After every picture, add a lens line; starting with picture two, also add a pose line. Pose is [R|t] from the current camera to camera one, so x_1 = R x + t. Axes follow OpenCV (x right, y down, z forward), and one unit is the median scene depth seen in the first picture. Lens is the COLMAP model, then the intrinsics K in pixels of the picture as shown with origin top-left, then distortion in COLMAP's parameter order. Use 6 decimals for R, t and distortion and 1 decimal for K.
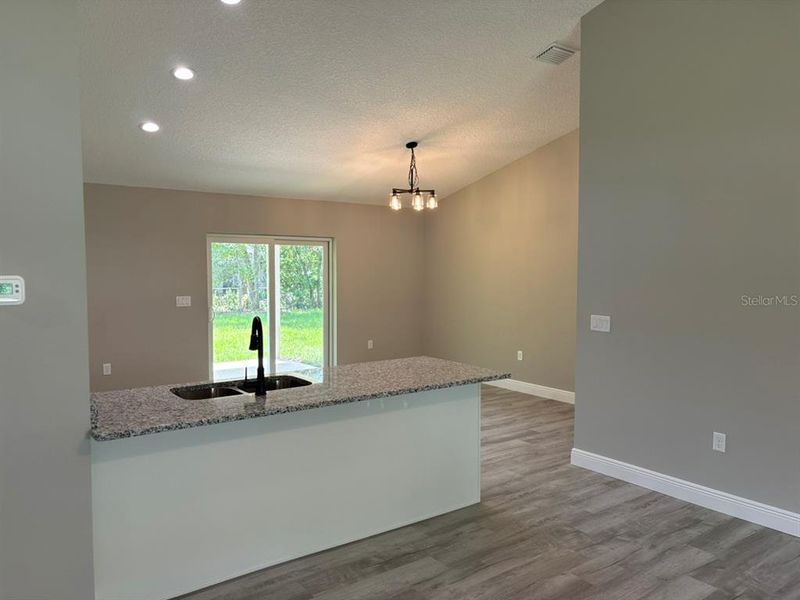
lens RADIAL K [[607.9, 0, 405.3], [0, 607.9, 298.4], [0, 0, 1]] dist [0.039085, -0.013259]
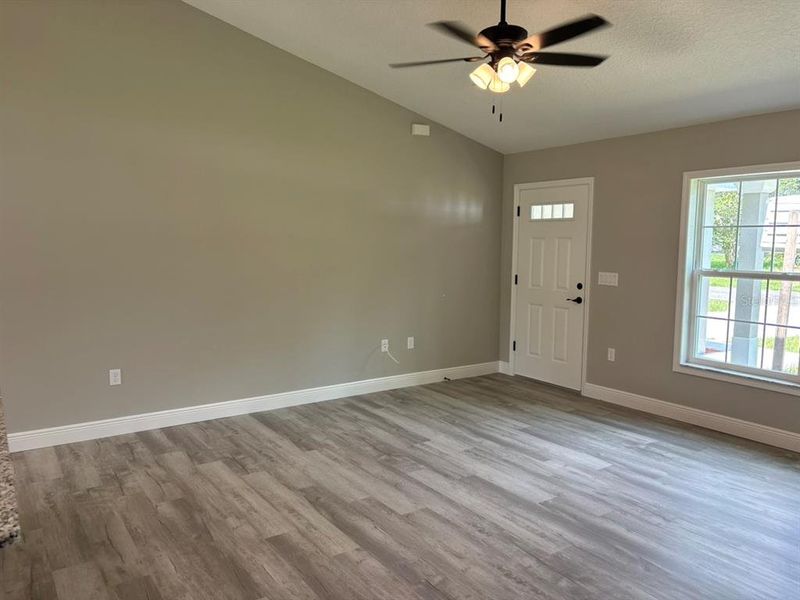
lens RADIAL K [[607.9, 0, 401.6], [0, 607.9, 300.9], [0, 0, 1]] dist [0.039085, -0.013259]
pose [[0.006933, -0.094153, 0.995534, -0.692873], [0.039548, 0.994804, 0.093808, -0.000266], [-0.999194, 0.038721, 0.010621, 0.469410]]
